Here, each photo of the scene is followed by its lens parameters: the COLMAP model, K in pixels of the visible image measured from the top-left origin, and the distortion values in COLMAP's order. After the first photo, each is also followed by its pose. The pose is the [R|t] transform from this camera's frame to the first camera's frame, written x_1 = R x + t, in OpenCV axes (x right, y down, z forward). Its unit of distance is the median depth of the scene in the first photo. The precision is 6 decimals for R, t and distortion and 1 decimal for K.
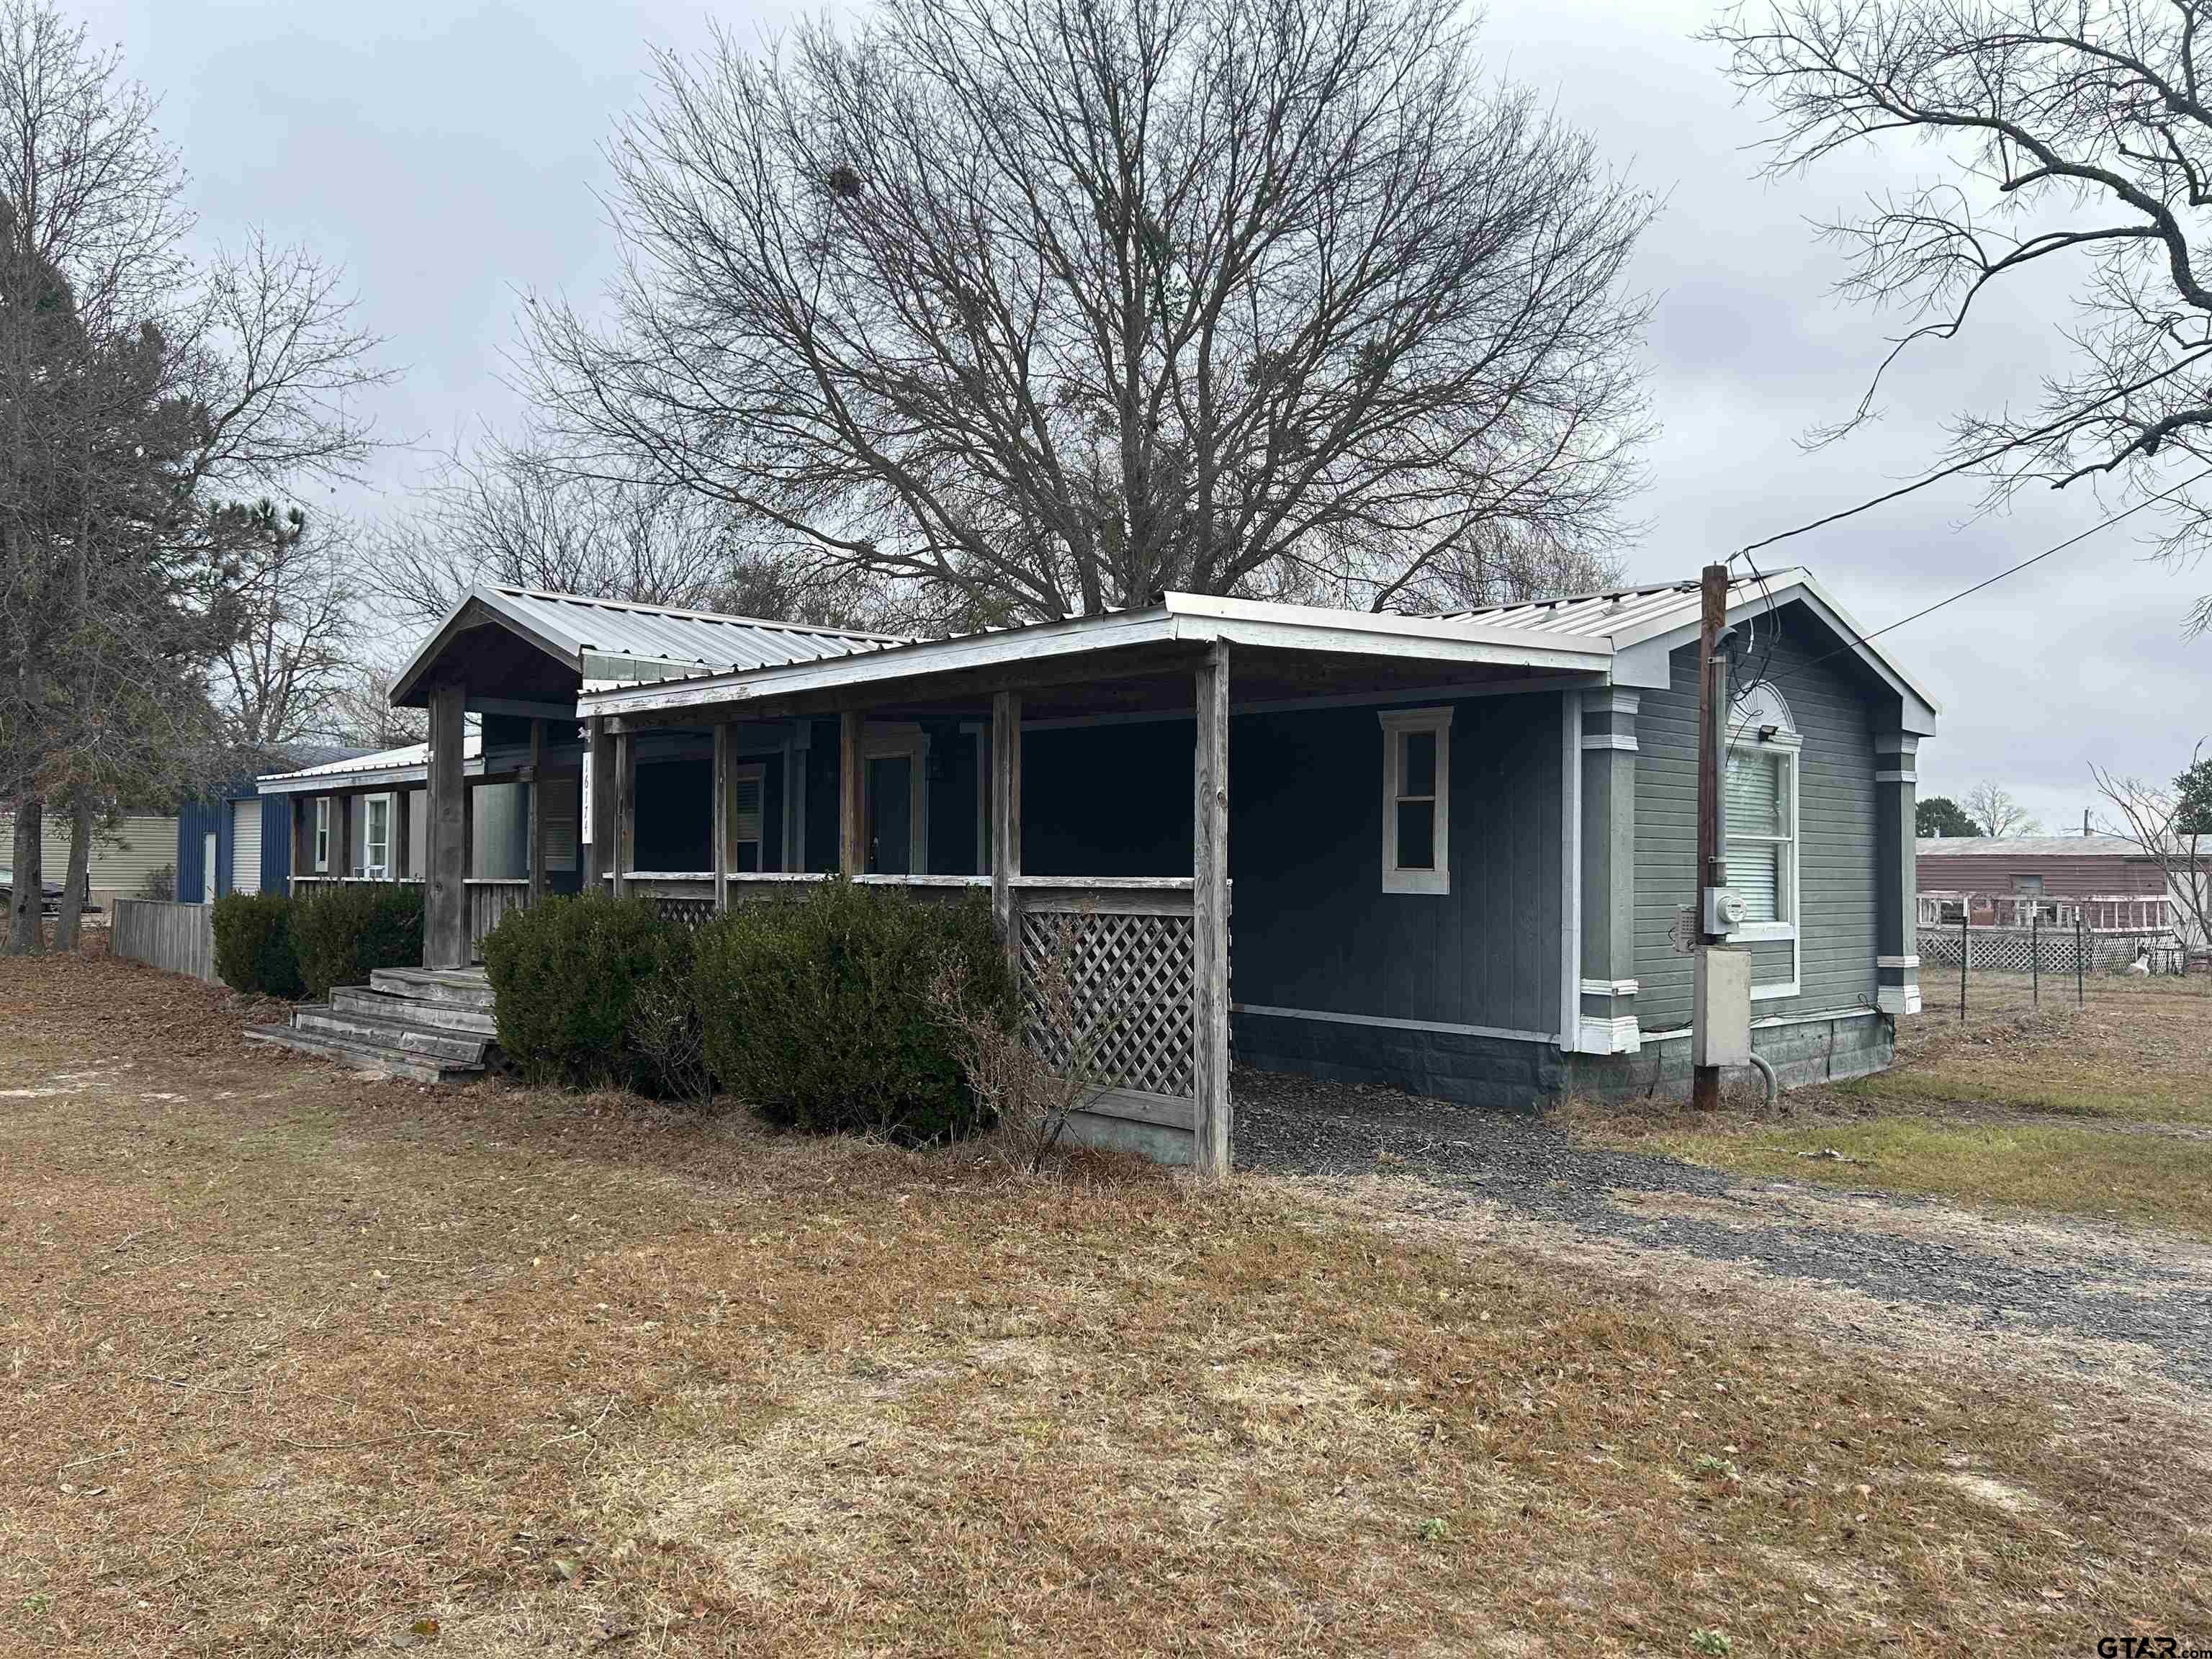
lens RADIAL K [[1657.2, 0, 1100.9], [0, 1657.2, 833.1], [0, 0, 1]] dist [0.070335, -0.076319]
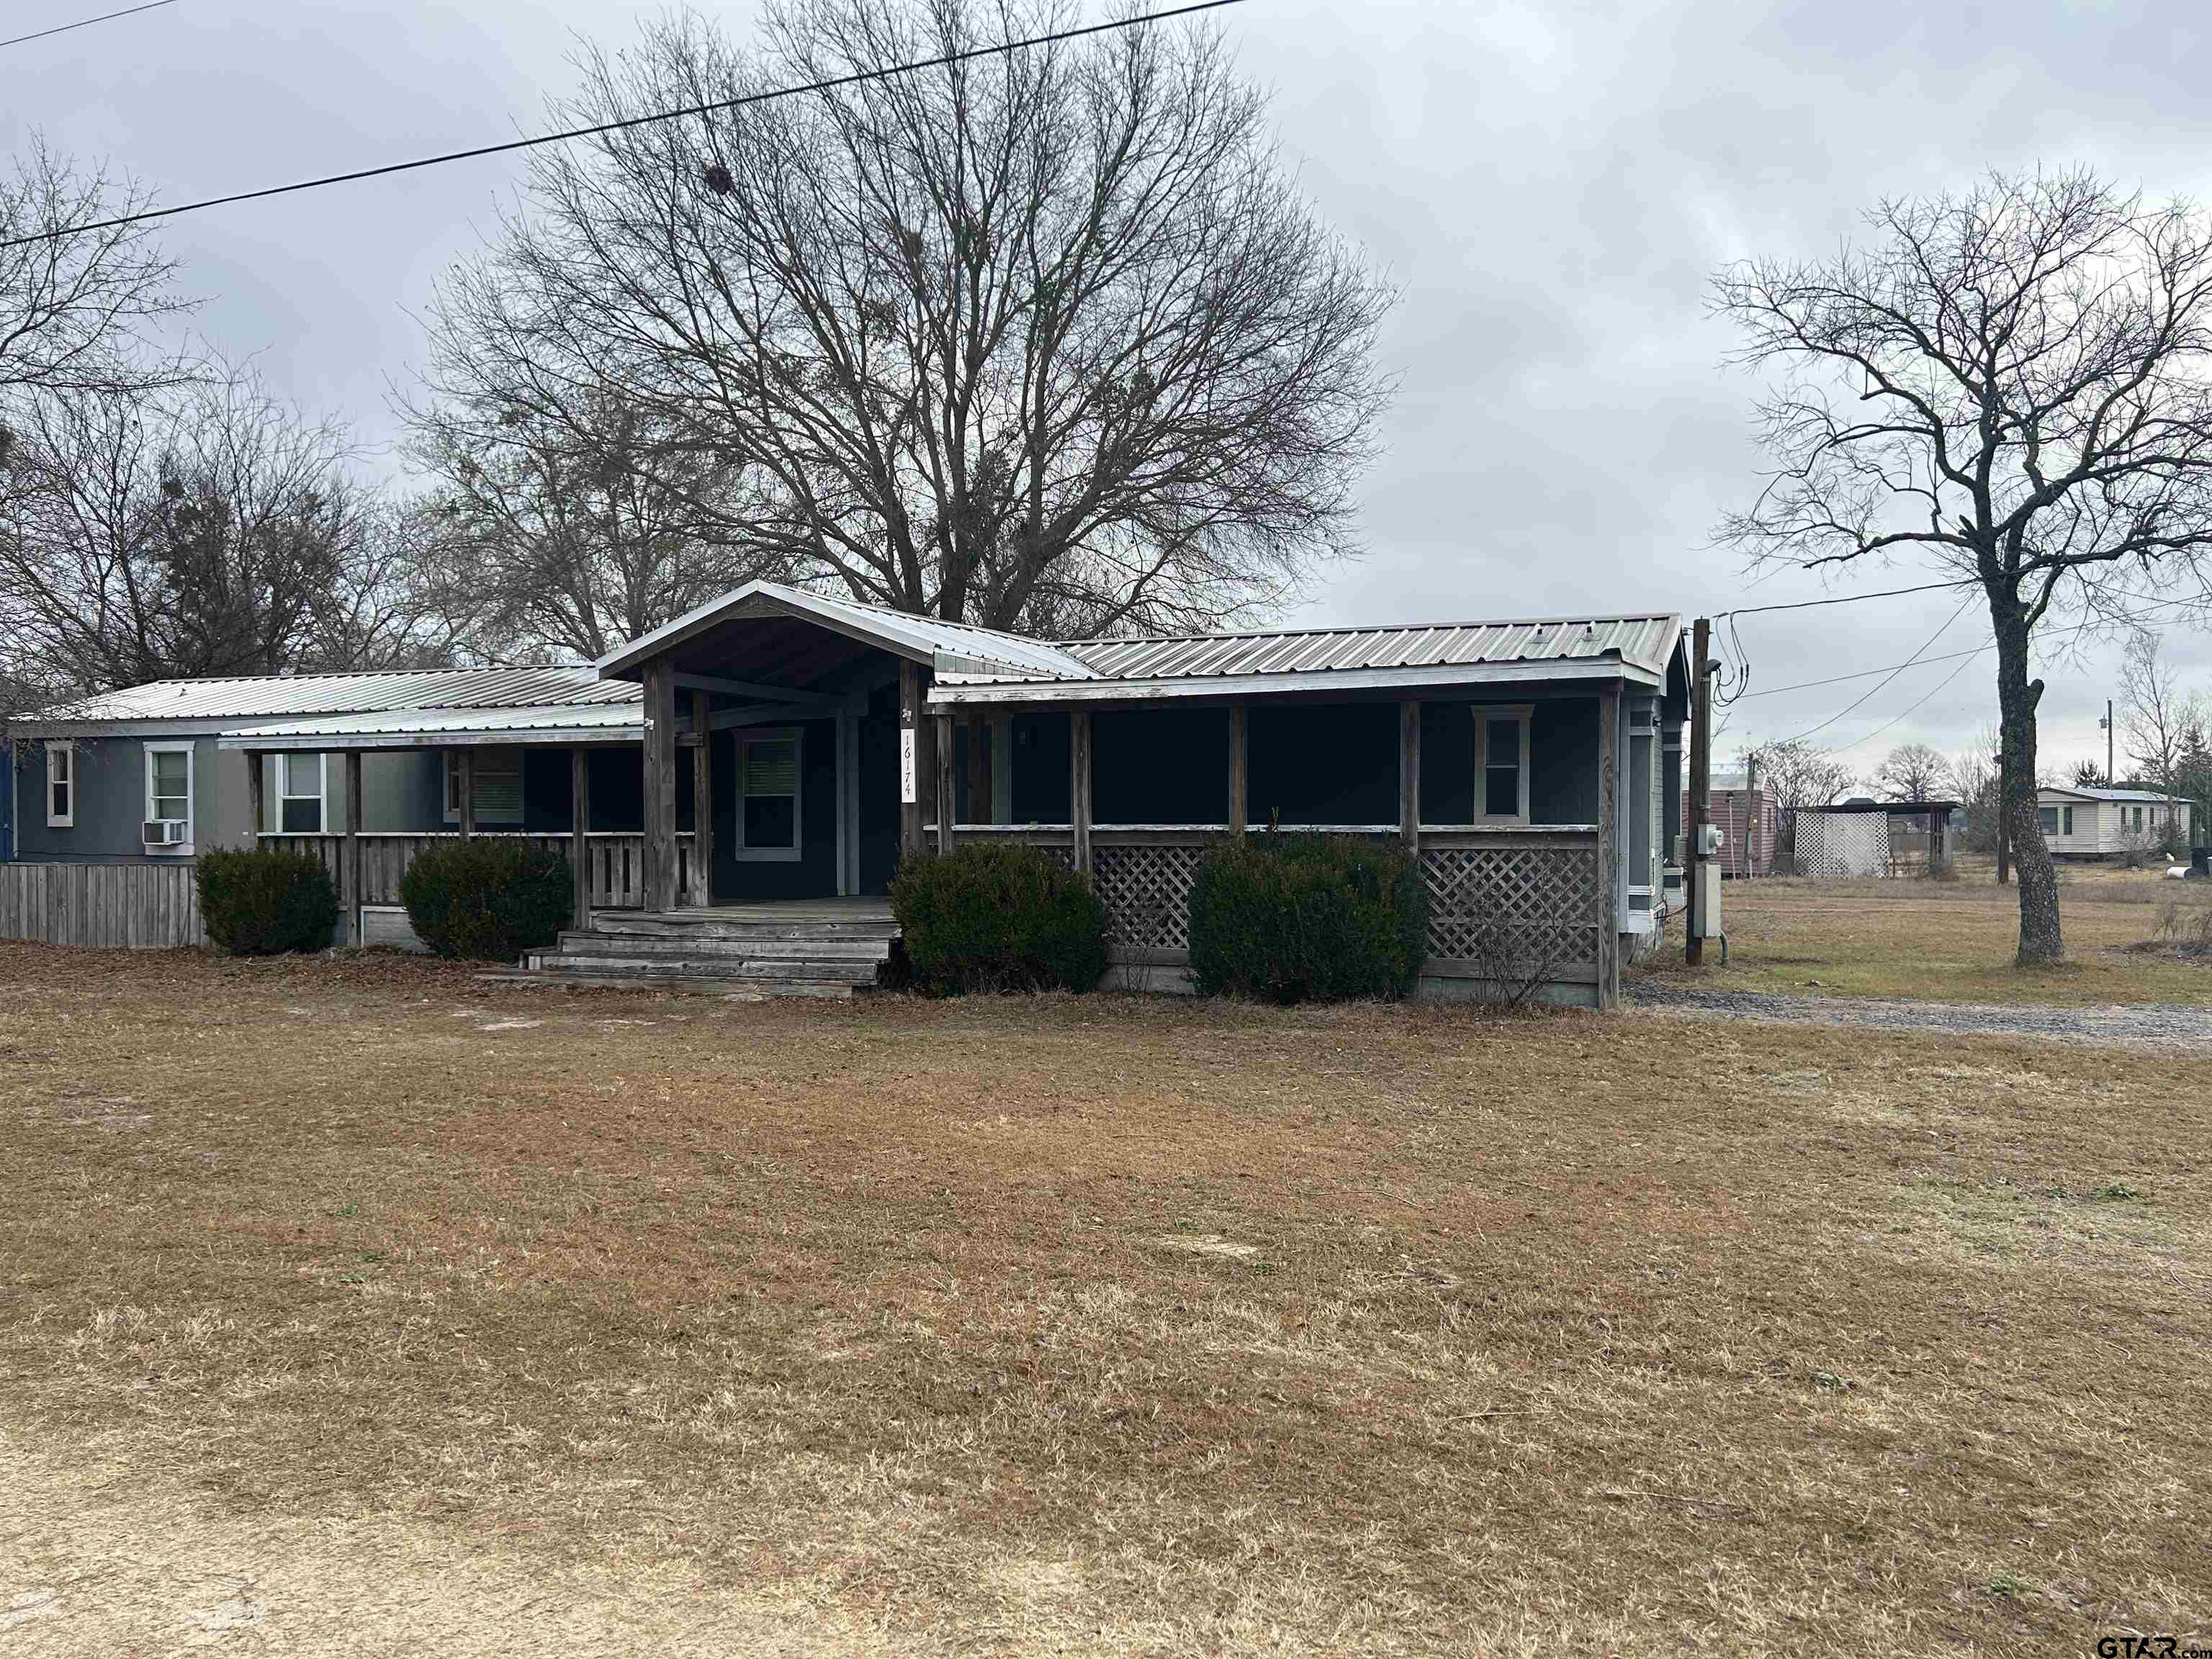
lens RADIAL K [[1657.2, 0, 1120.2], [0, 1657.2, 826.7], [0, 0, 1]] dist [0.070335, -0.076319]
pose [[0.917881, -0.015987, 0.396533, -0.694099], [0.001809, 0.999346, 0.036103, -0.021345], [-0.396851, -0.032421, 0.917310, -0.205505]]
